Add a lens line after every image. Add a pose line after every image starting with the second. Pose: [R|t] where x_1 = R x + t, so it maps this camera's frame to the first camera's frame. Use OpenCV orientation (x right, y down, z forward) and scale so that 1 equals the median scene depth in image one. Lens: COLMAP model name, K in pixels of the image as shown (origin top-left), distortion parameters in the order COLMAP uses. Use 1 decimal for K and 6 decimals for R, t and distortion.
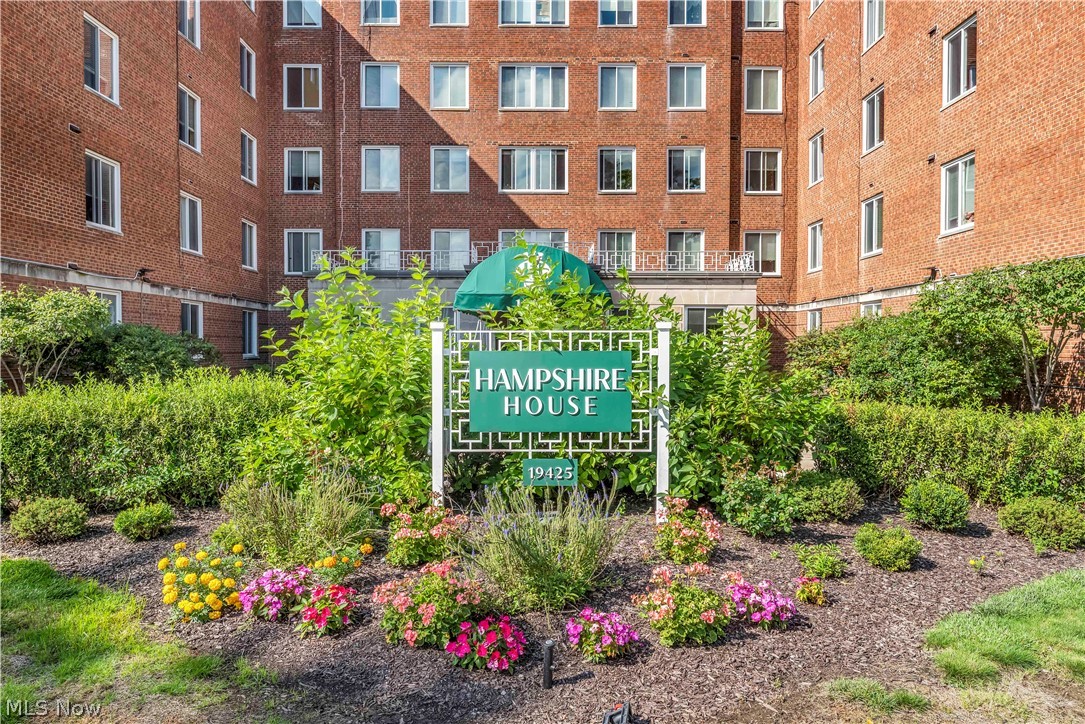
lens RADIAL K [[723.8, 0, 540.5], [0, 723.8, 351.5], [0, 0, 1]] dist [-0.009410, -0.002461]
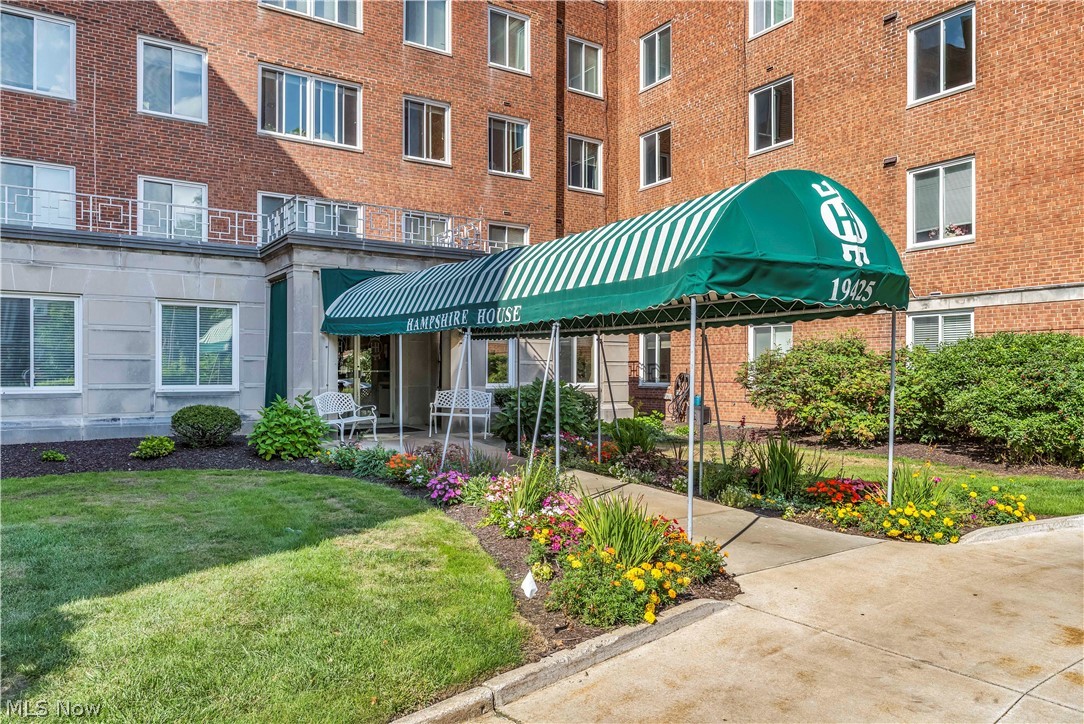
lens RADIAL K [[742.5, 0, 539.1], [0, 742.5, 362.8], [0, 0, 1]] dist [0.000442, -0.002416]
pose [[0.836417, 0.007865, 0.548037, -0.207770], [0.003262, 0.999808, -0.019326, -0.003597], [-0.548084, 0.017952, 0.836231, 0.318850]]
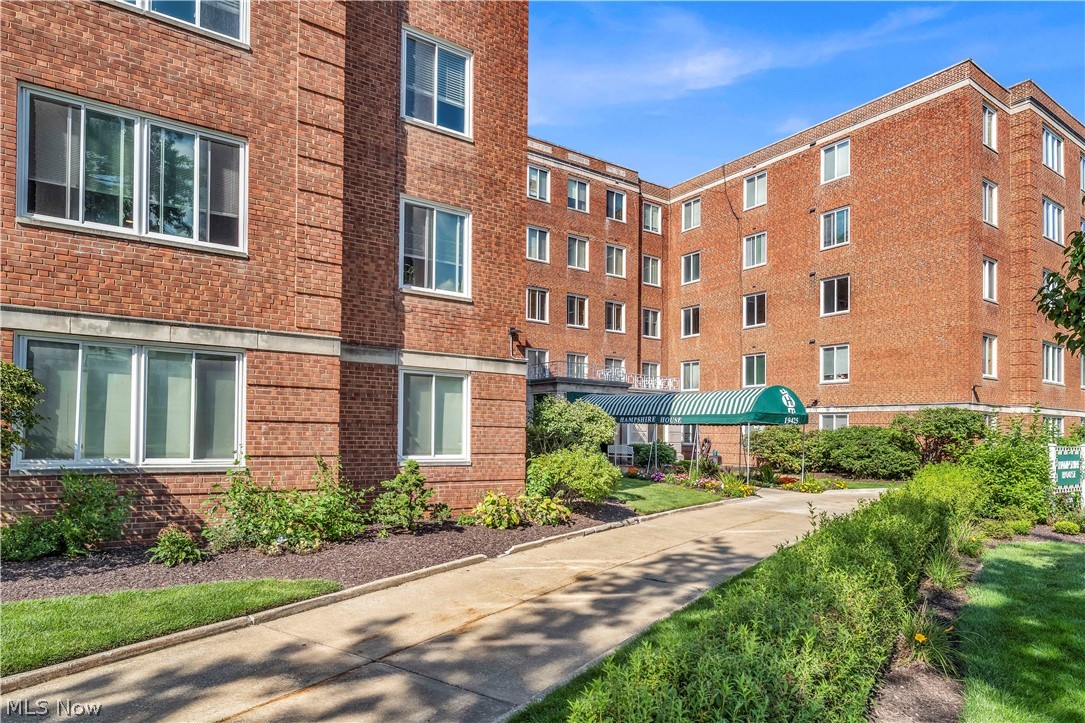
lens RADIAL K [[624.7, 0, 548.4], [0, 624.7, 399.6], [0, 0, 1]] dist [-0.002167, 0.000045]
pose [[0.827429, 0.043722, 0.559865, -0.615309], [-0.014687, 0.998308, -0.056256, -0.009930], [-0.561378, 0.038325, 0.826672, 0.032908]]
